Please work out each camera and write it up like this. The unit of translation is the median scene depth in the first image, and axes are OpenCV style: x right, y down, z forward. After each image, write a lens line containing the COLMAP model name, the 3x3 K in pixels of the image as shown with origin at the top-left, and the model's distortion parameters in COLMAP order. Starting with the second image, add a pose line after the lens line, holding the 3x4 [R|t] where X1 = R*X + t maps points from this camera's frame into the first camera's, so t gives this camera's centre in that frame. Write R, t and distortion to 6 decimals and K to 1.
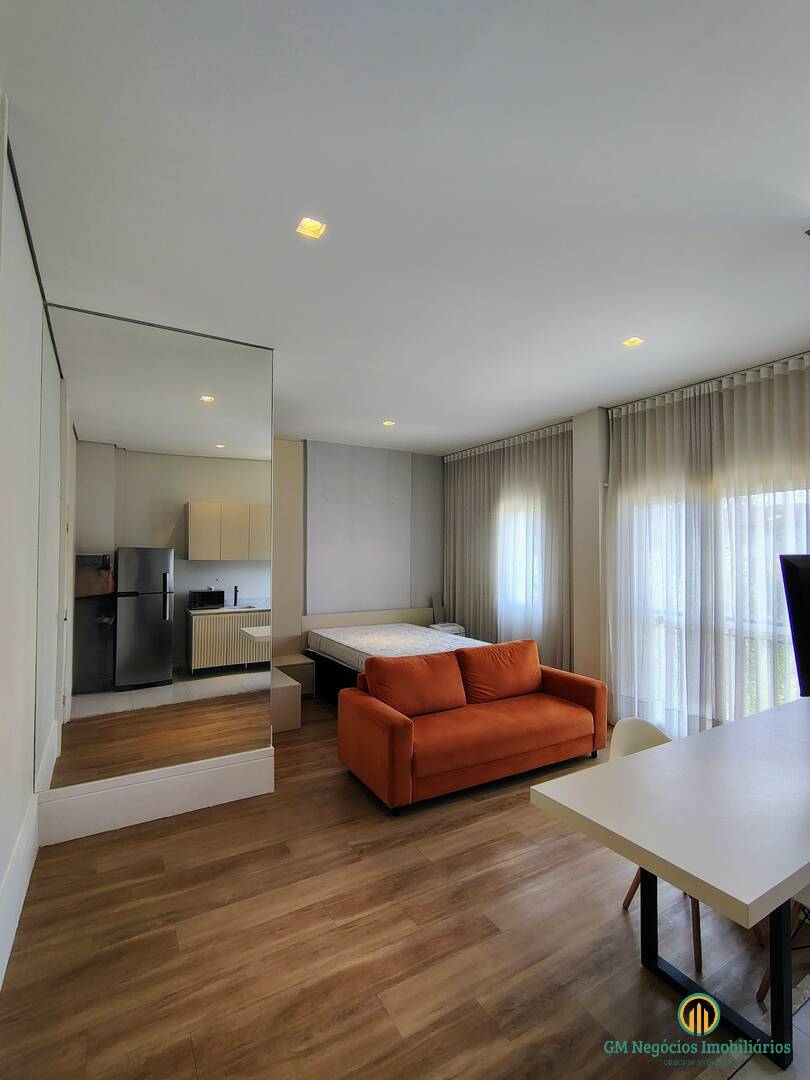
lens RADIAL K [[505.0, 0, 402.3], [0, 505.0, 538.1], [0, 0, 1]] dist [-0.015710, 0.008126]
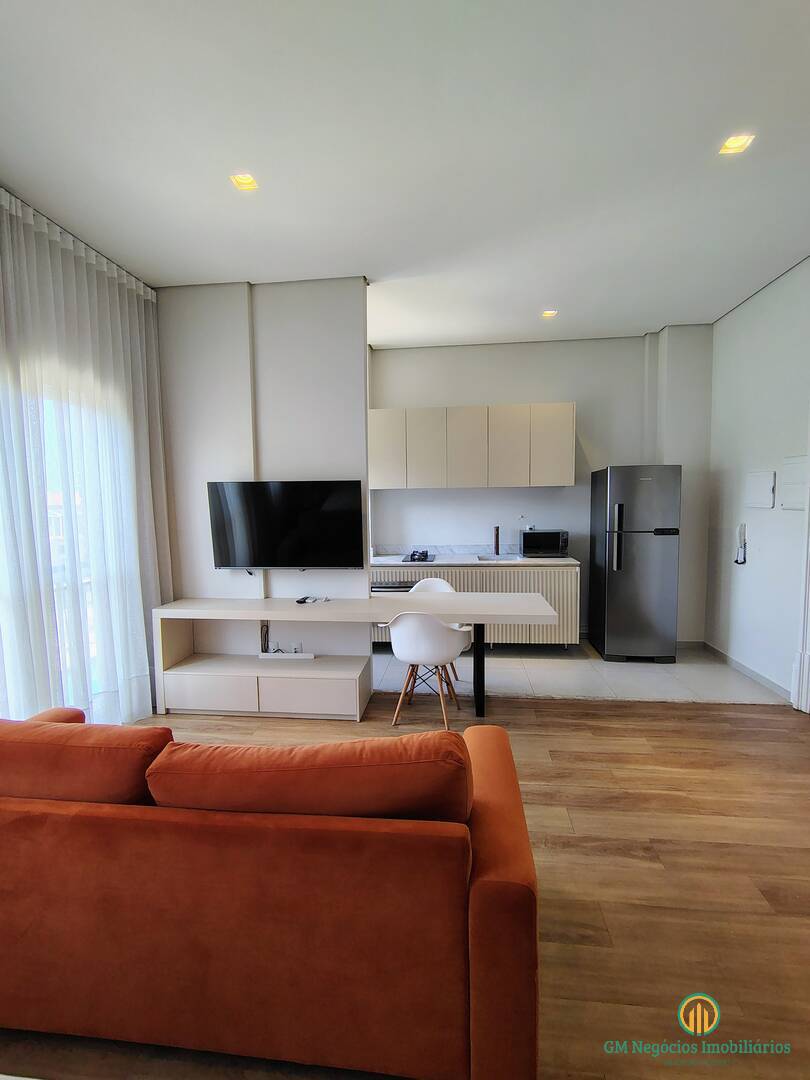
lens RADIAL K [[505.0, 0, 403.4], [0, 505.0, 542.9], [0, 0, 1]] dist [-0.015710, 0.008126]
pose [[-0.797987, -0.037911, 0.601481, -0.183068], [-0.004178, 0.998344, 0.057382, 0.090267], [-0.602660, 0.043277, -0.796824, 1.455798]]
